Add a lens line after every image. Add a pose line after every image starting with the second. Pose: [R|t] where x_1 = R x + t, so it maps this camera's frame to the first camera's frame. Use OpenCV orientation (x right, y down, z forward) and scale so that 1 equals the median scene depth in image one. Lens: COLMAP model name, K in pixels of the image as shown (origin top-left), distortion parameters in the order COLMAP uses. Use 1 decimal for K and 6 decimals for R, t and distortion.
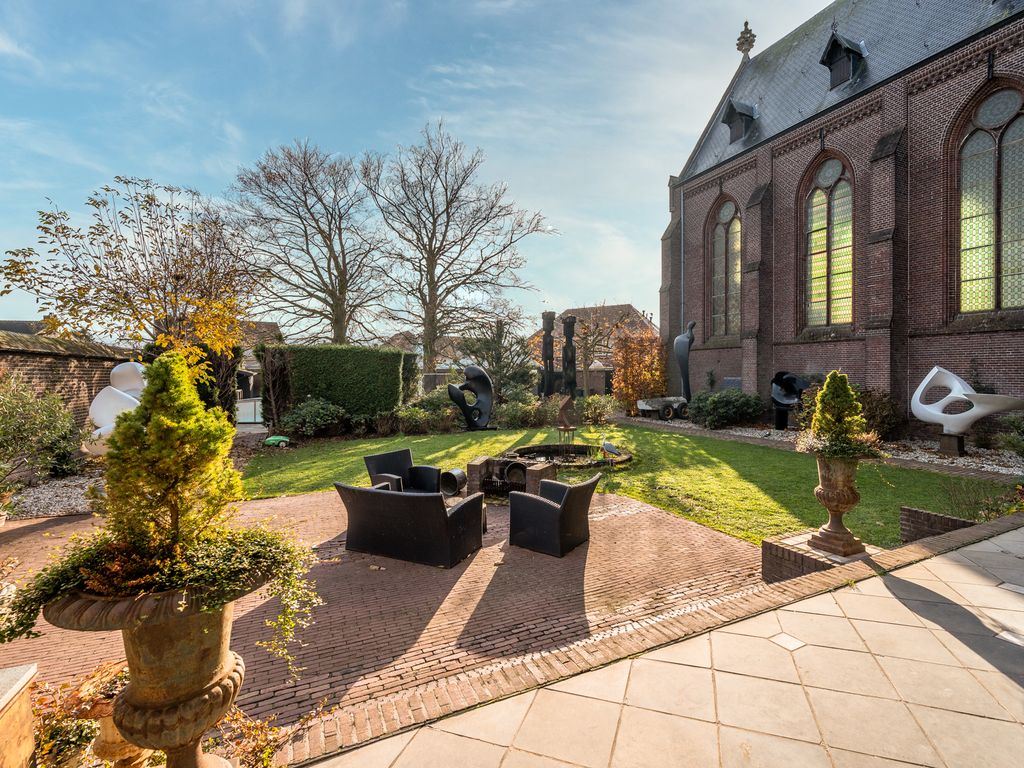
lens RADIAL K [[482.4, 0, 509.0], [0, 482.4, 379.1], [0, 0, 1]] dist [0.000257, -0.000960]
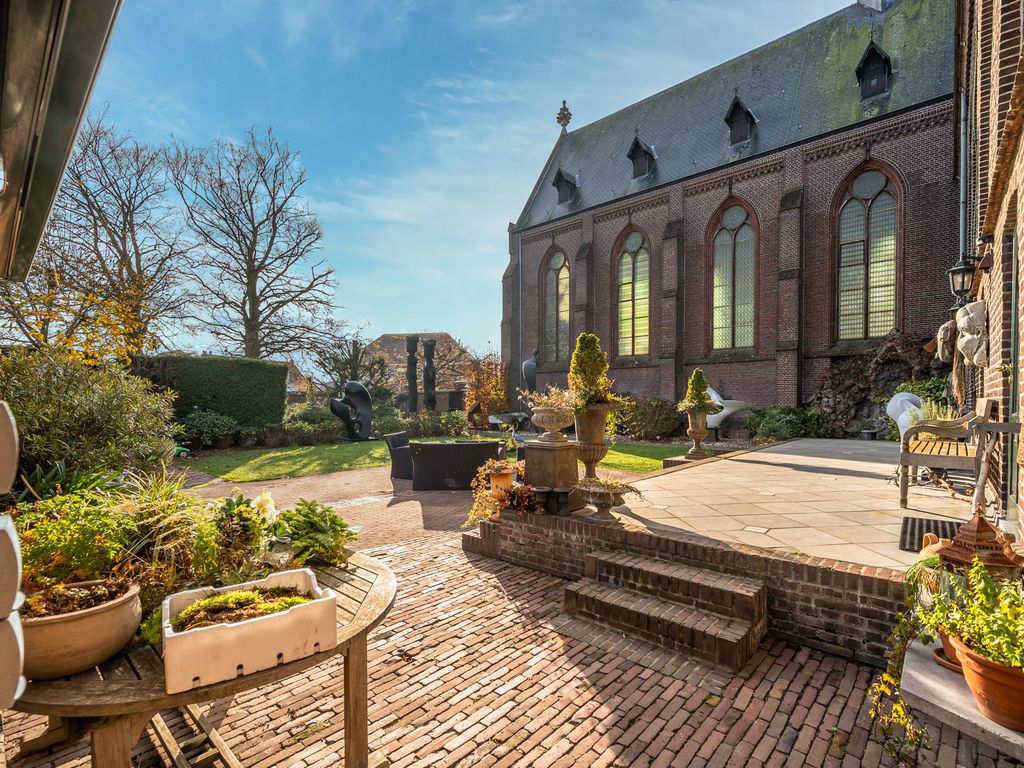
lens RADIAL K [[482.4, 0, 509.4], [0, 482.4, 411.5], [0, 0, 1]] dist [0.000257, -0.000960]
pose [[0.925034, -0.005958, 0.379838, -0.156474], [0.002300, 0.999947, 0.010084, 0.027799], [-0.379878, -0.008454, 0.924998, -0.104113]]
